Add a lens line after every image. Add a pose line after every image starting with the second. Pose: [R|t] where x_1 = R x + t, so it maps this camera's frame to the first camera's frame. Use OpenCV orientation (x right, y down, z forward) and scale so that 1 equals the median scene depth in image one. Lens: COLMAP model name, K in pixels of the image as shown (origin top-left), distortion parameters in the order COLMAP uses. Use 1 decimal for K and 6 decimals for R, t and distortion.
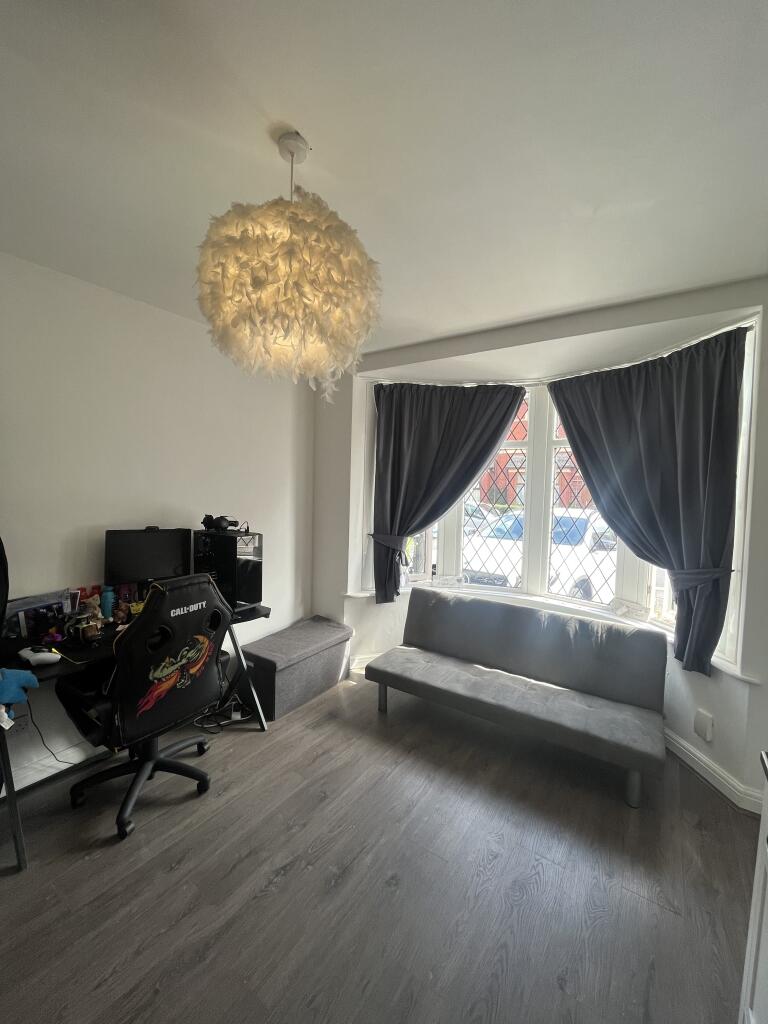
lens RADIAL K [[417.7, 0, 381.9], [0, 417.7, 512.2], [0, 0, 1]] dist [-0.002181, 0.000129]
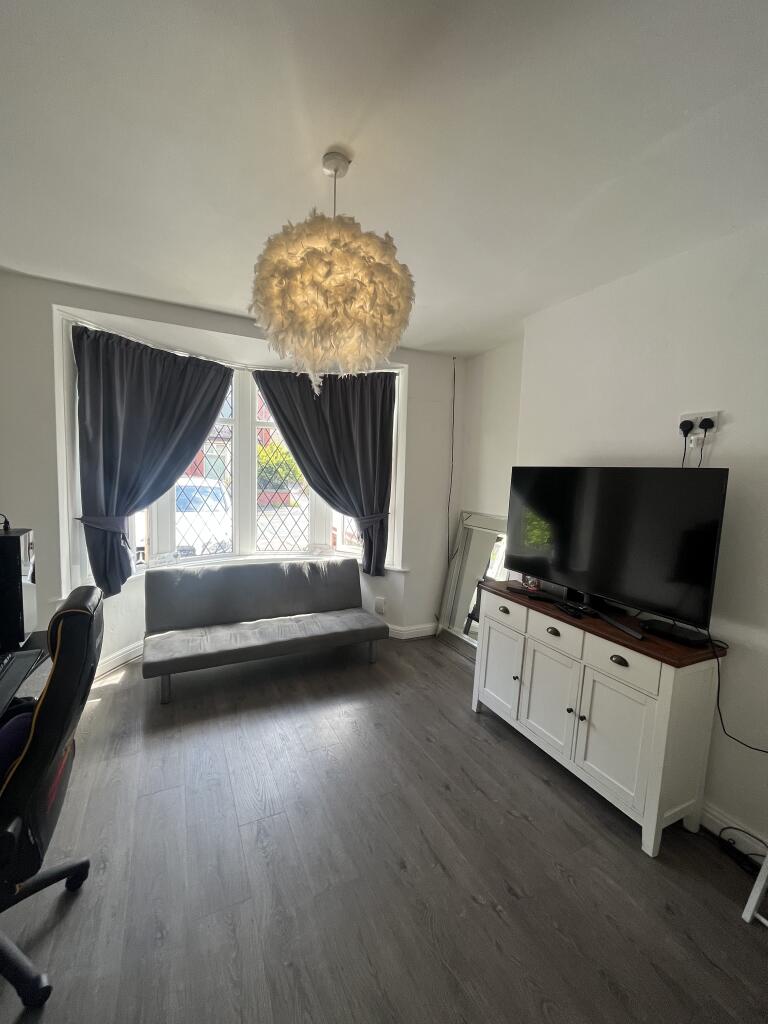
lens RADIAL K [[417.7, 0, 378.6], [0, 417.7, 512.3], [0, 0, 1]] dist [-0.002181, 0.000129]
pose [[0.484645, -0.093352, 0.869715, -0.490421], [0.026512, 0.995400, 0.092069, -0.018001], [-0.874309, -0.021563, 0.484890, 0.135291]]
